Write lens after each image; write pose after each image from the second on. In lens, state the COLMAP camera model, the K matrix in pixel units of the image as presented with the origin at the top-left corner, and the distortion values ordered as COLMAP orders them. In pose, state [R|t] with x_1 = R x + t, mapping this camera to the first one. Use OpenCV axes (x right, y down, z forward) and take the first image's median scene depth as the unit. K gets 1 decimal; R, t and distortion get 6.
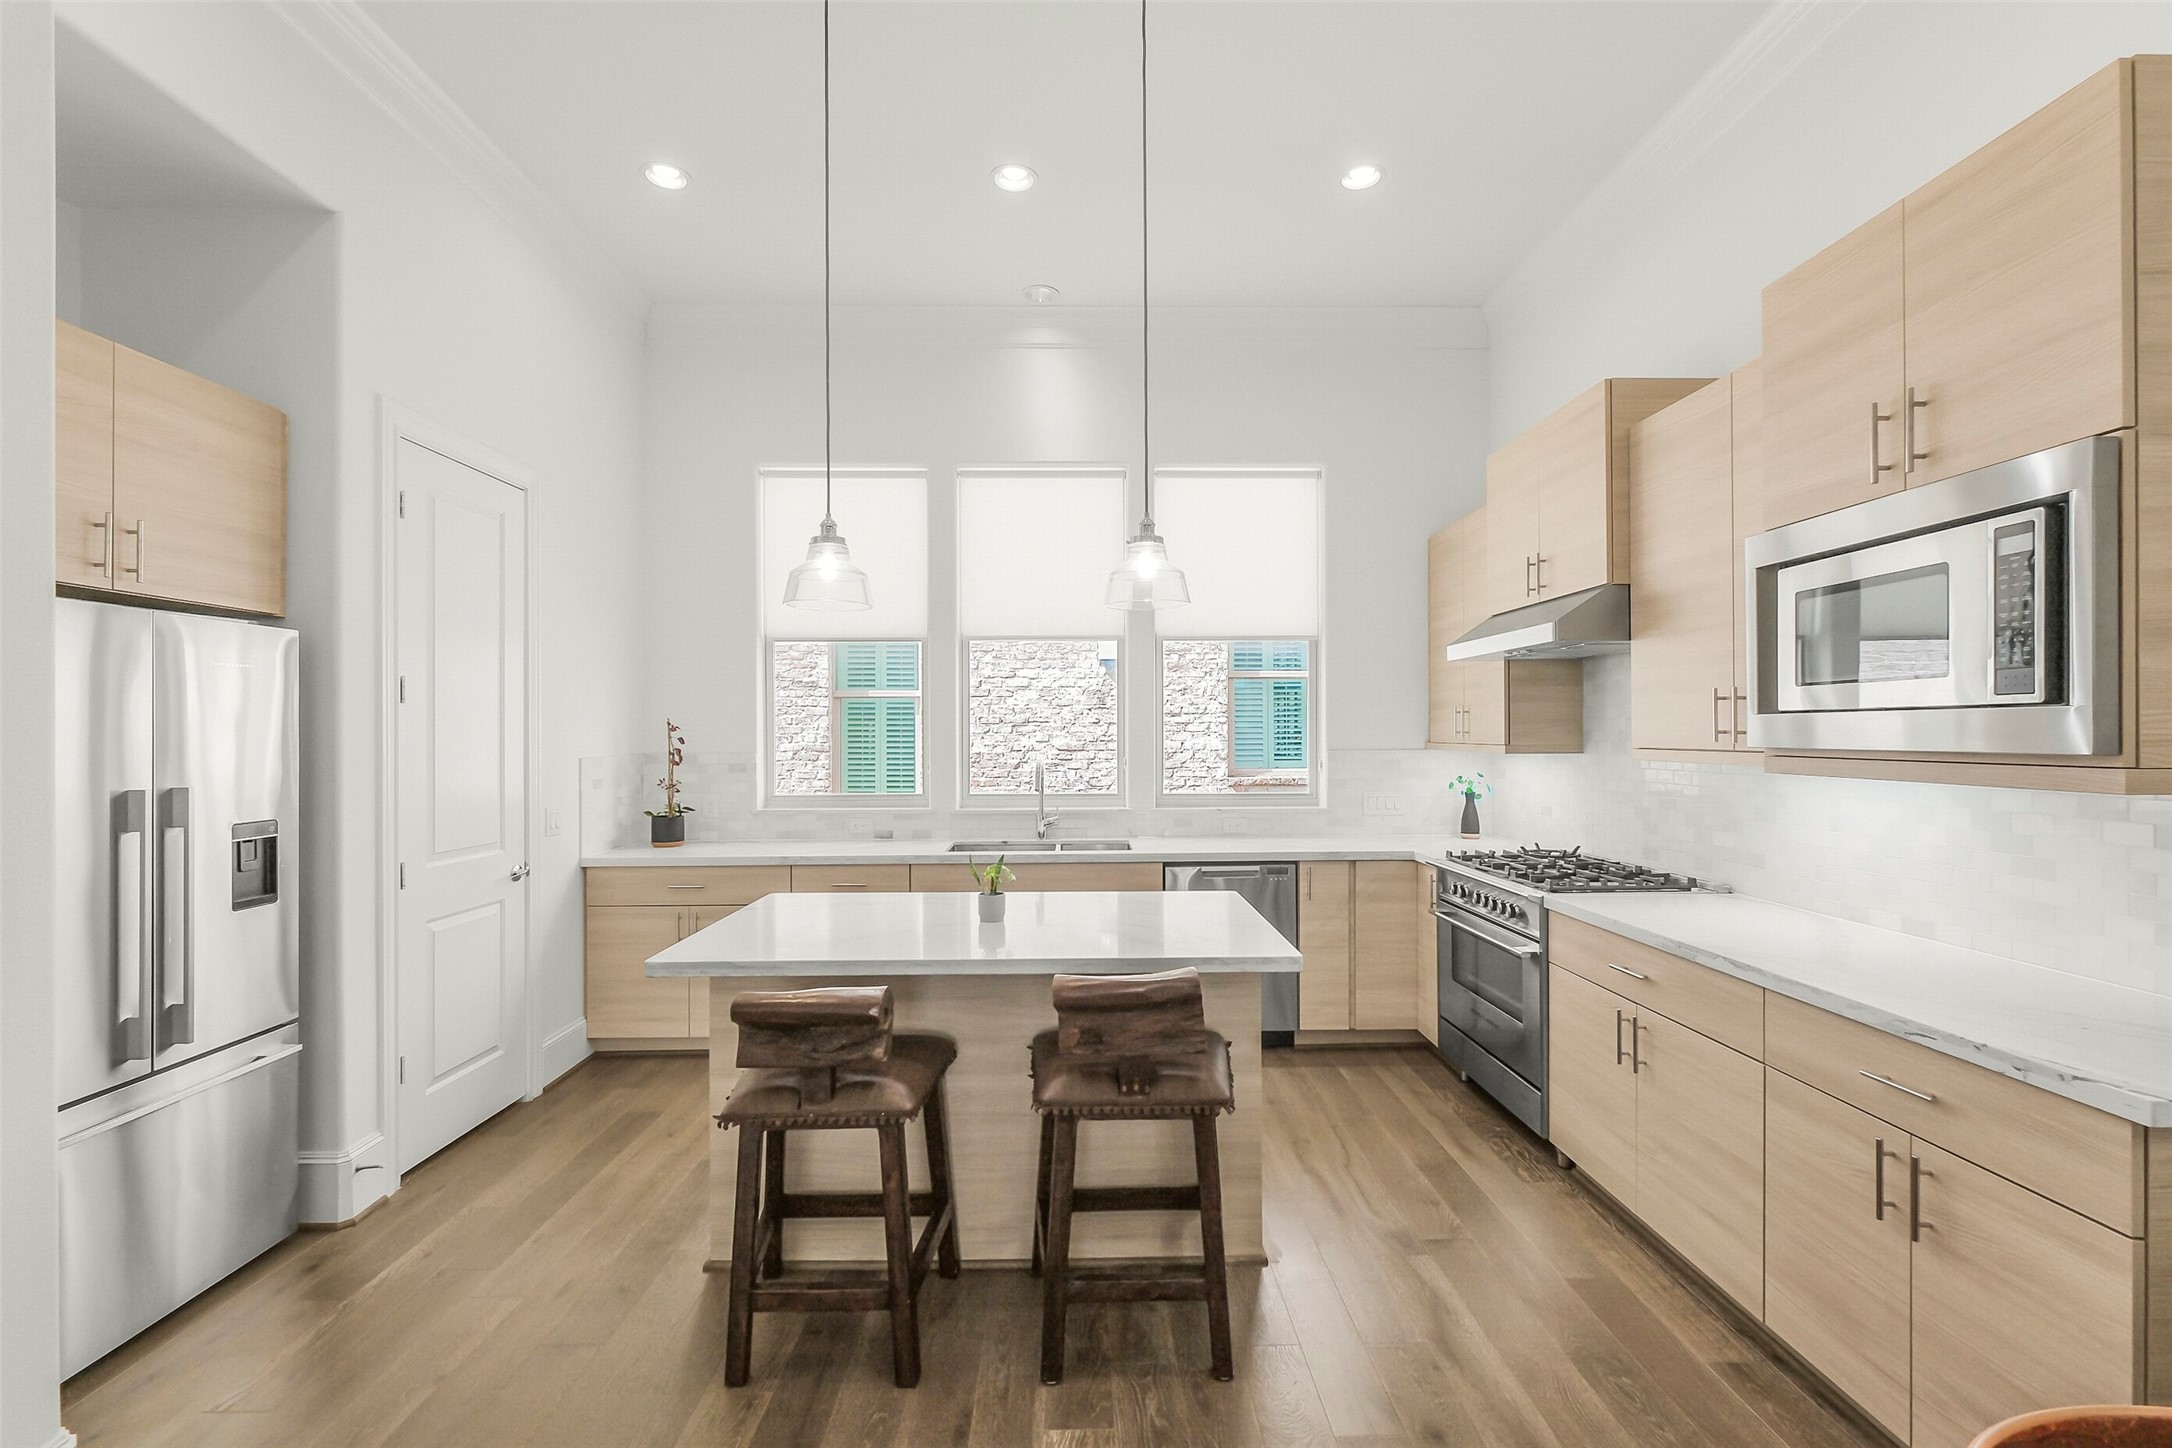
lens RADIAL K [[956.7, 0, 1086.0], [0, 956.7, 724.0], [0, 0, 1]] dist [-0.001687, -0.000215]
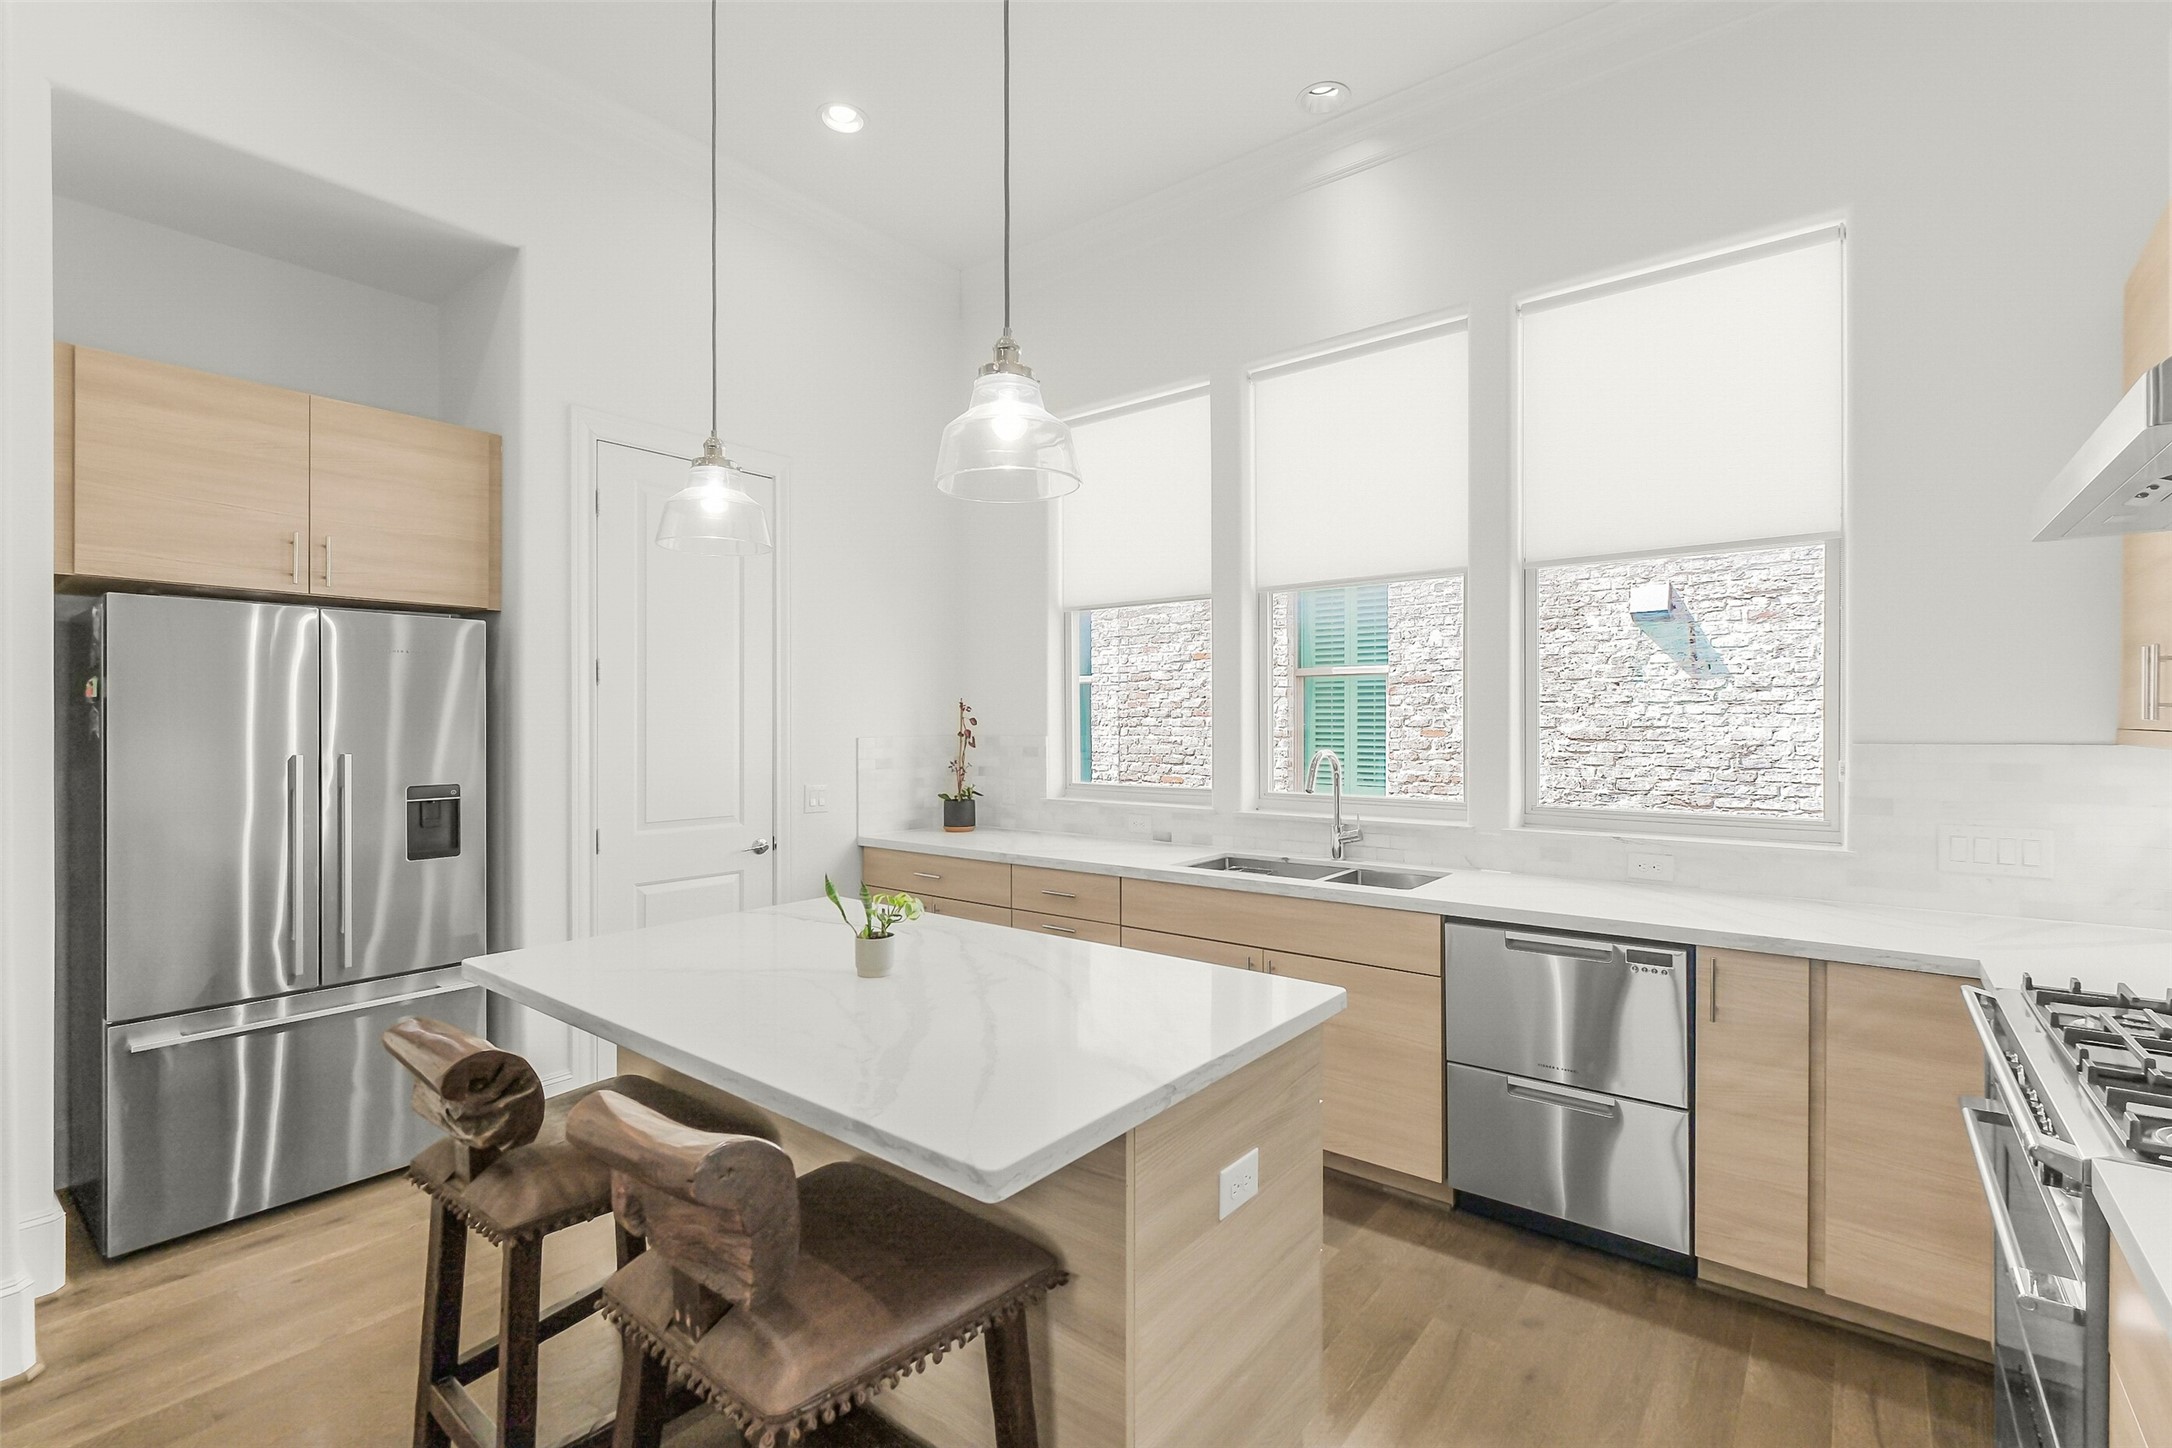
lens RADIAL K [[966.9, 0, 1084.2], [0, 966.9, 719.1], [0, 0, 1]] dist [0.000196, -0.000243]
pose [[0.774318, 0.001065, -0.632795, 0.301805], [0.004185, 0.999968, 0.006804, 0.009809], [0.632783, -0.007917, 0.774289, 0.357088]]
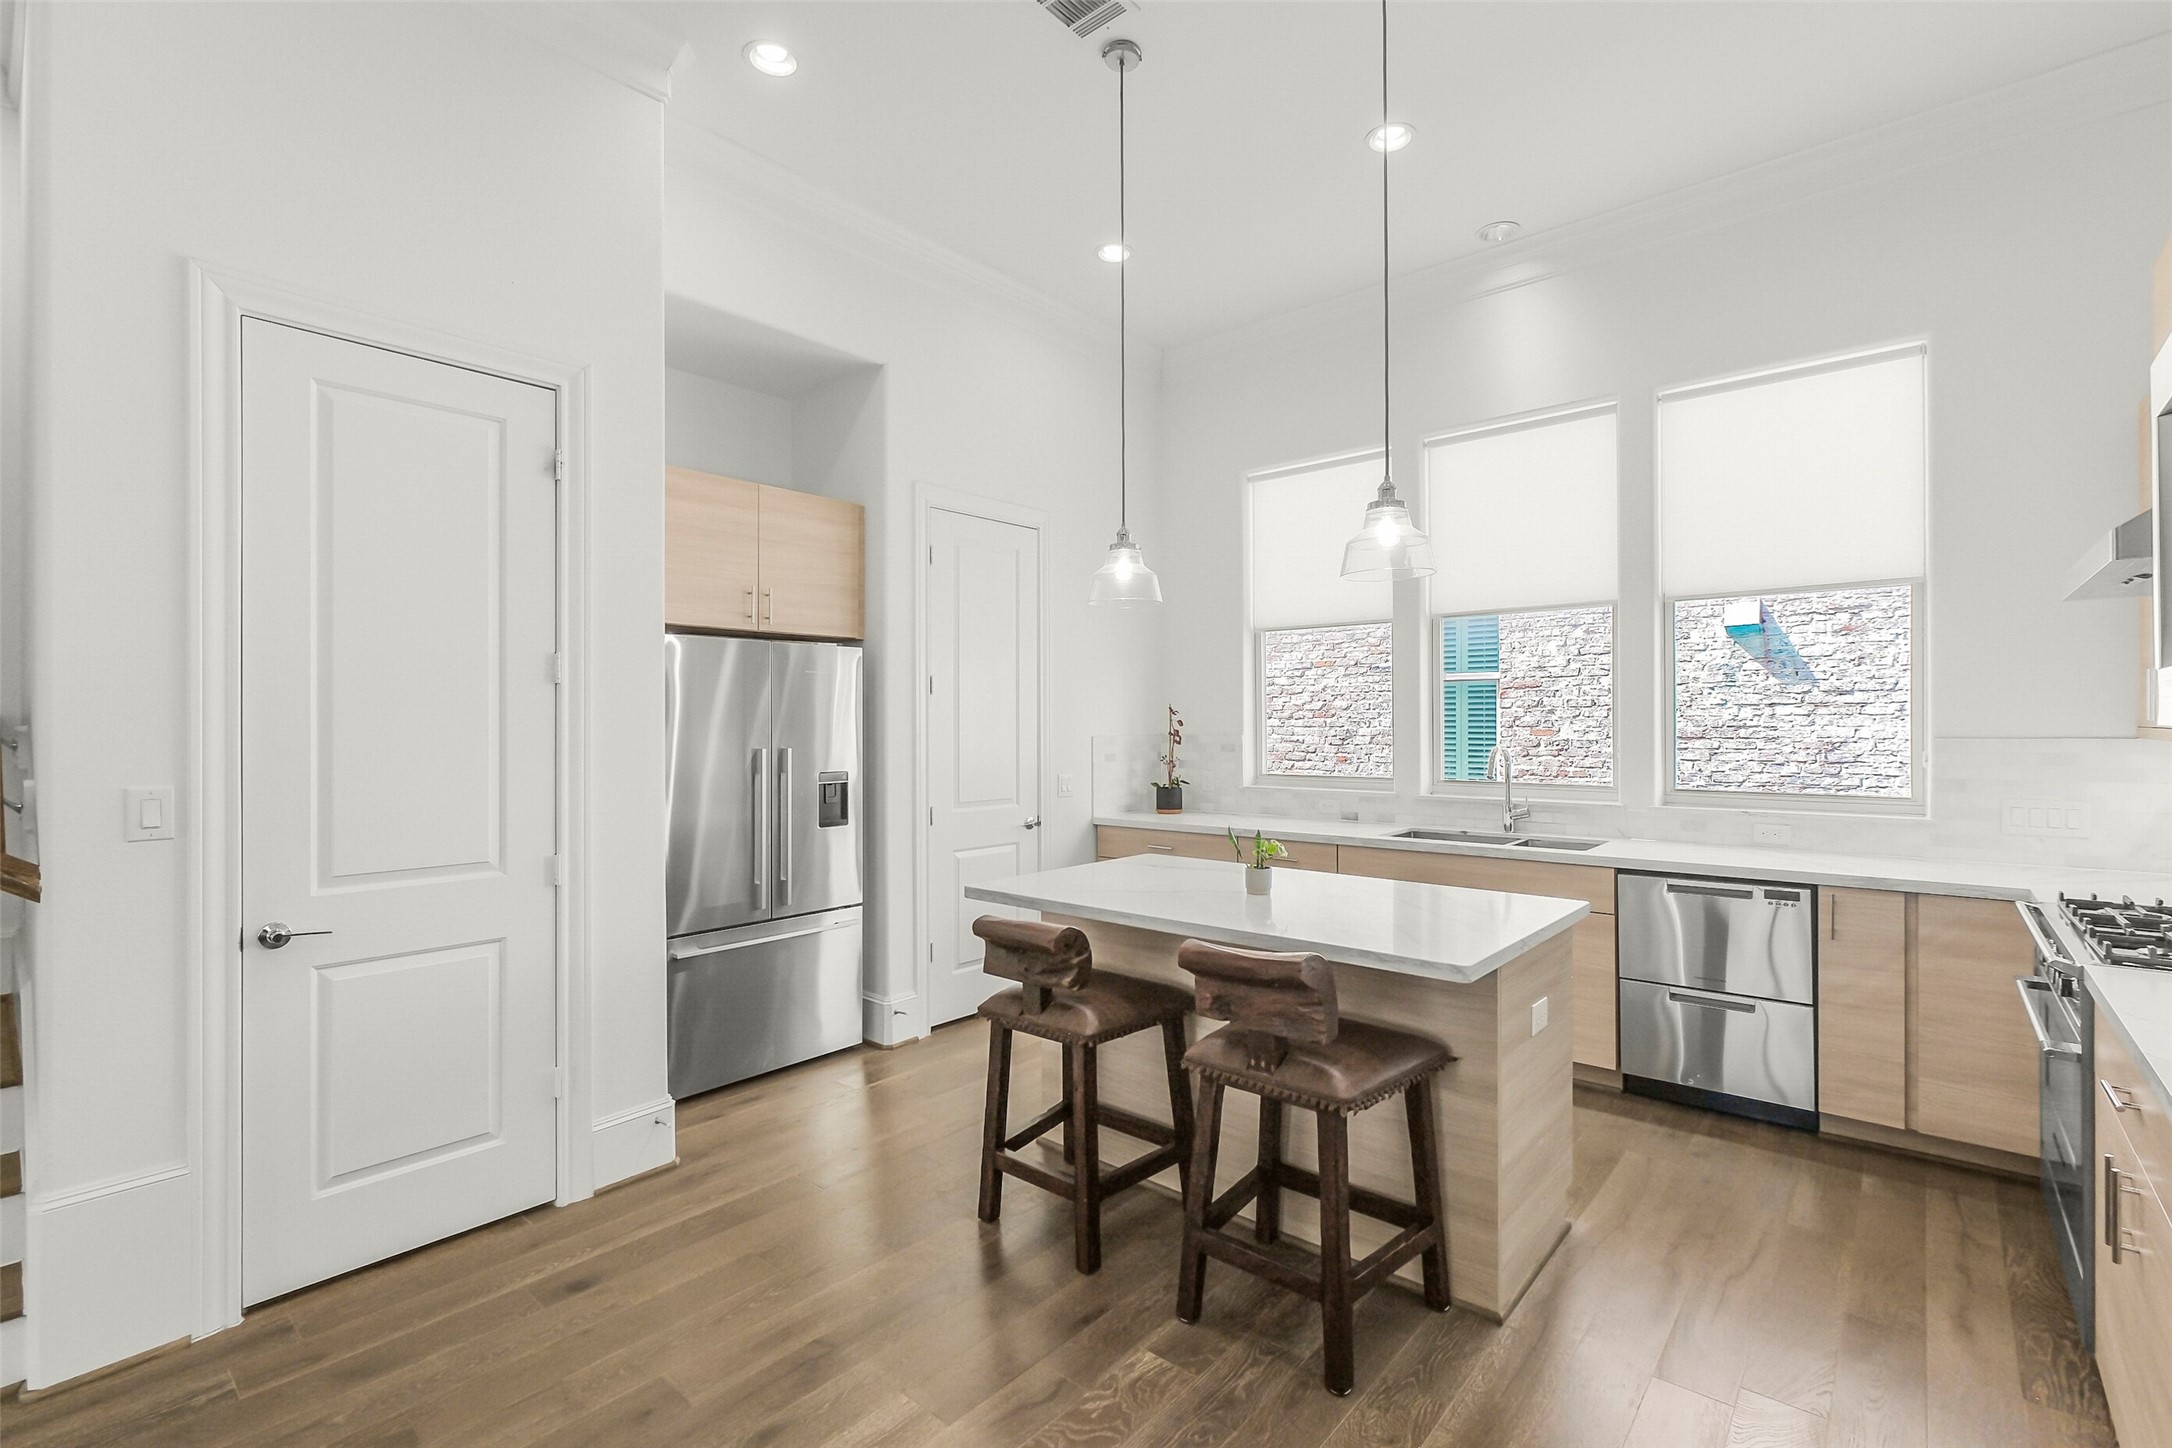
lens RADIAL K [[958.7, 0, 1092.8], [0, 958.7, 716.4], [0, 0, 1]] dist [0.000080, -0.000470]
pose [[0.748386, -0.003357, -0.663255, 0.296125], [0.006955, 0.999972, 0.002786, 0.005918], [0.663227, -0.006698, 0.748388, 0.067092]]
